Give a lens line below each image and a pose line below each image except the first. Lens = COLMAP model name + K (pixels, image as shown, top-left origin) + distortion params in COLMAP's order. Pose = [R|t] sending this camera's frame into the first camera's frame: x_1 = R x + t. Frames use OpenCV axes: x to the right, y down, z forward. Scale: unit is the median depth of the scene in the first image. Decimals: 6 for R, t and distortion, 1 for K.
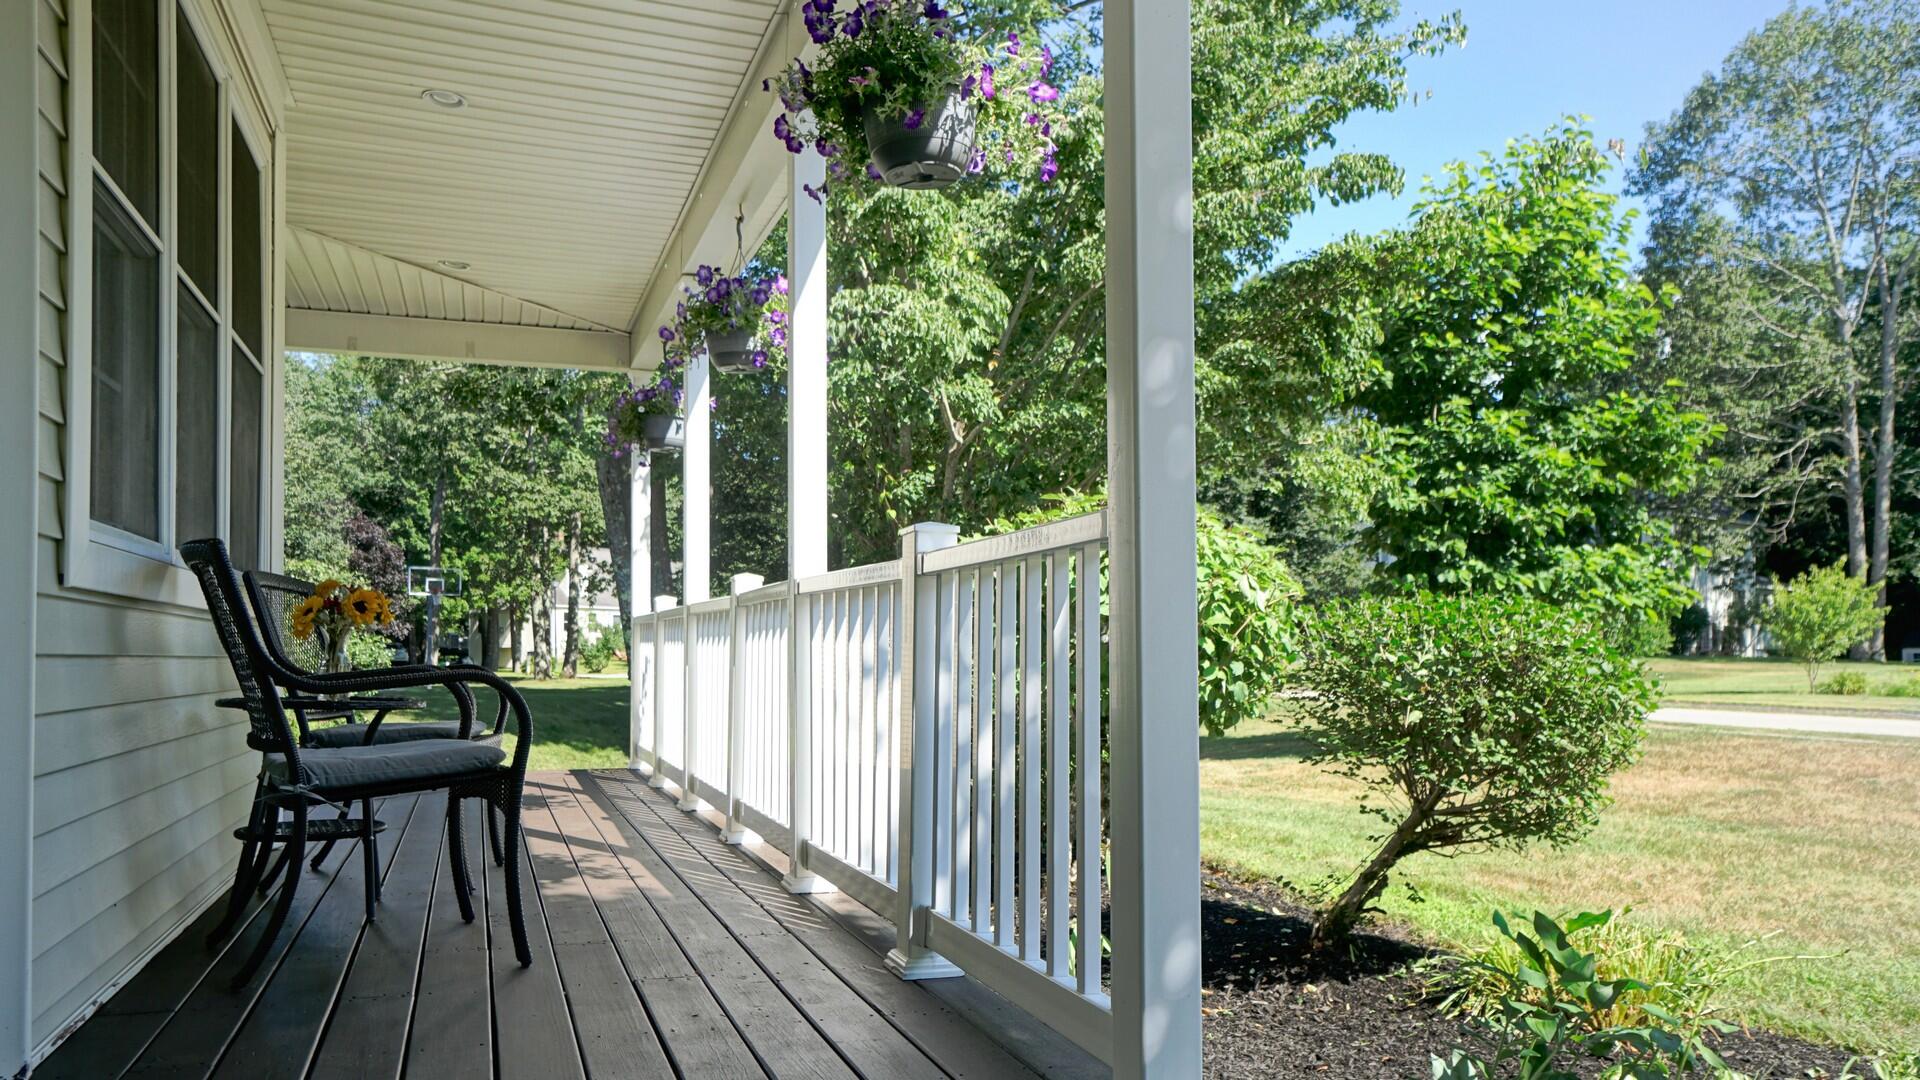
lens RADIAL K [[1281.9, 0, 960.0], [0, 1281.9, 540.0], [0, 0, 1]] dist [0.000141, -0.000076]
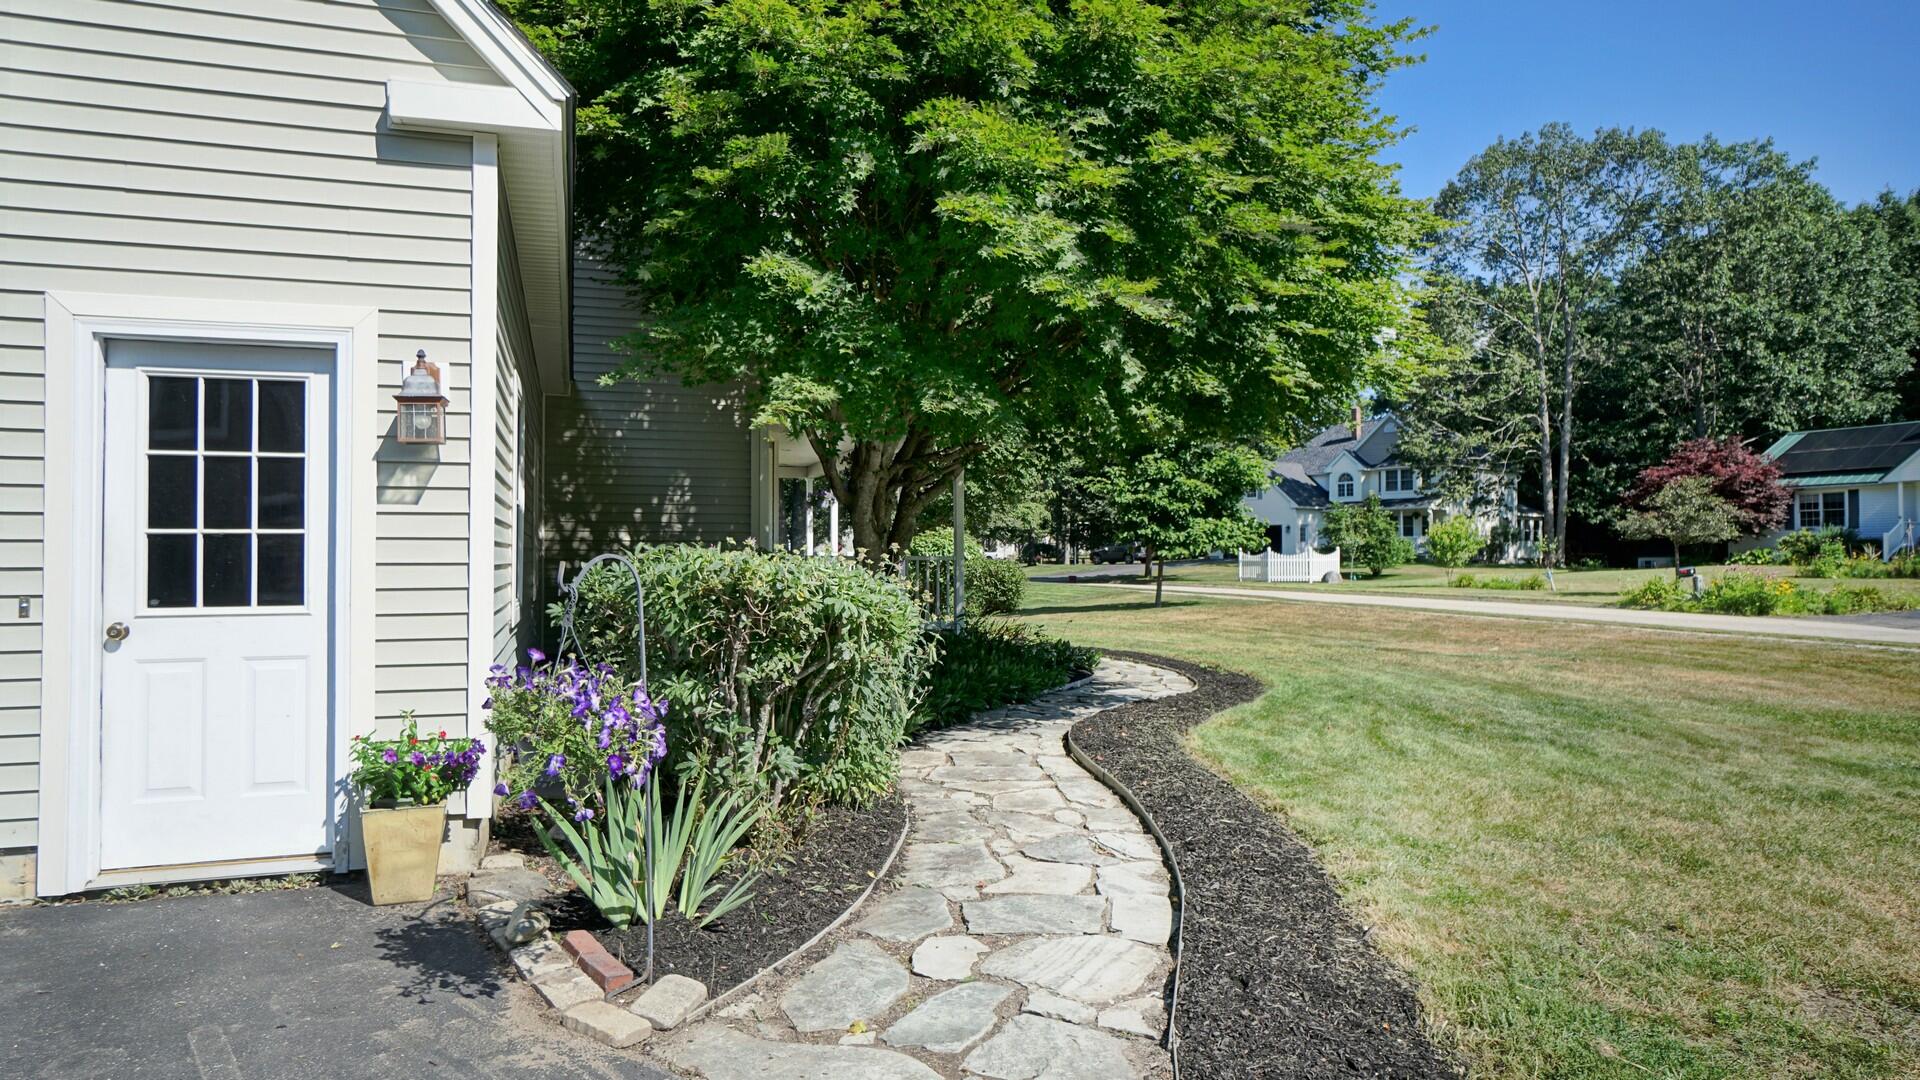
lens RADIAL K [[1174.6, 0, 960.0], [0, 1174.6, 540.0], [0, 0, 1]] dist [-0.004005, -0.000387]
pose [[0.999644, -0.003597, -0.026435, 0.041928], [0.005464, 0.997468, 0.070903, -0.041126], [0.026113, -0.071022, 0.997133, -0.414731]]
